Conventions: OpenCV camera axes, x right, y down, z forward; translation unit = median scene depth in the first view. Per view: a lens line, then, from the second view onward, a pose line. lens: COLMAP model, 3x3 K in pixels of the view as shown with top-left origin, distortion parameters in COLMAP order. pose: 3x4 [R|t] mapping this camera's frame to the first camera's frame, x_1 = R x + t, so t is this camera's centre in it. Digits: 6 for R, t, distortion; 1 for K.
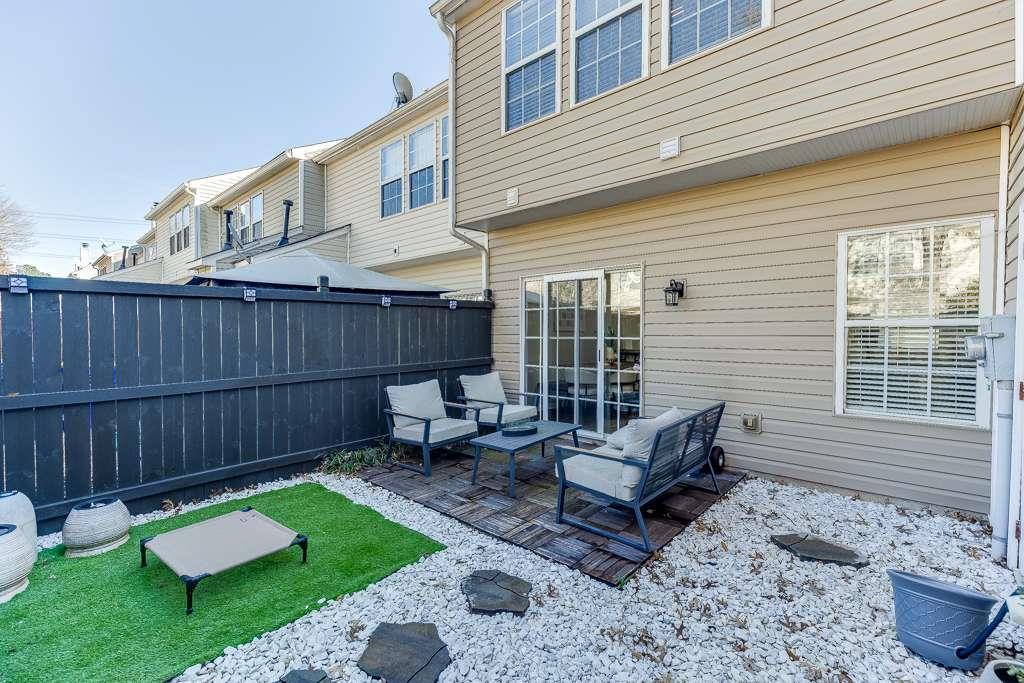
lens RADIAL K [[463.0, 0, 516.1], [0, 463.0, 341.2], [0, 0, 1]] dist [0.009782, -0.001851]
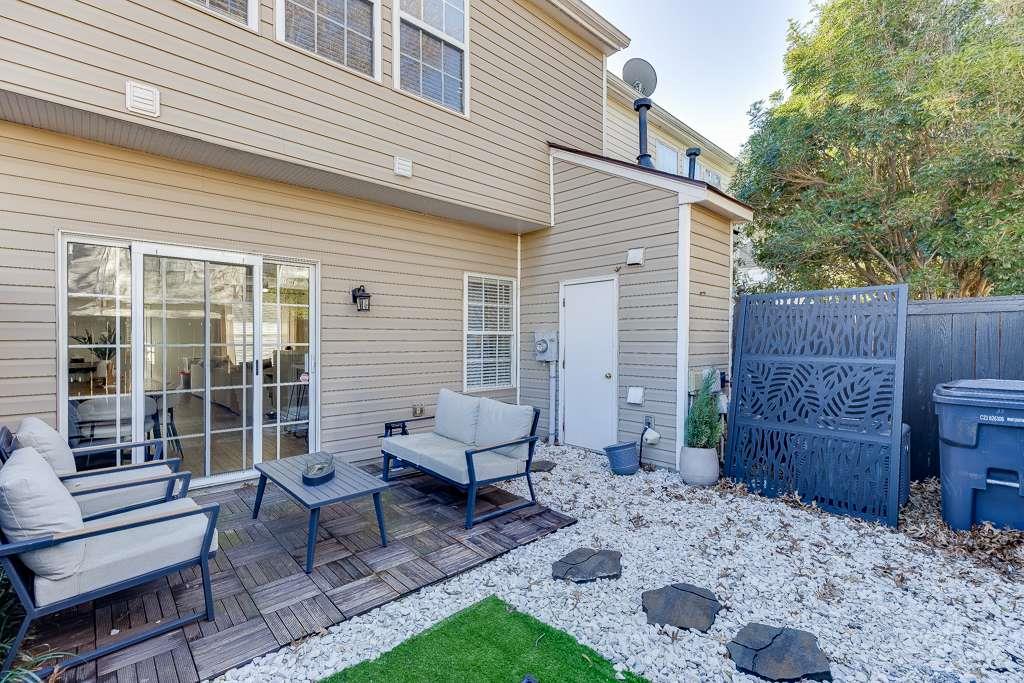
lens RADIAL K [[463.0, 0, 517.7], [0, 463.0, 343.7], [0, 0, 1]] dist [0.009782, -0.001851]
pose [[0.064444, -0.008547, 0.997885, -0.753500], [0.016344, 0.999838, 0.007508, -0.009609], [-0.997787, 0.015826, 0.064574, 0.695352]]
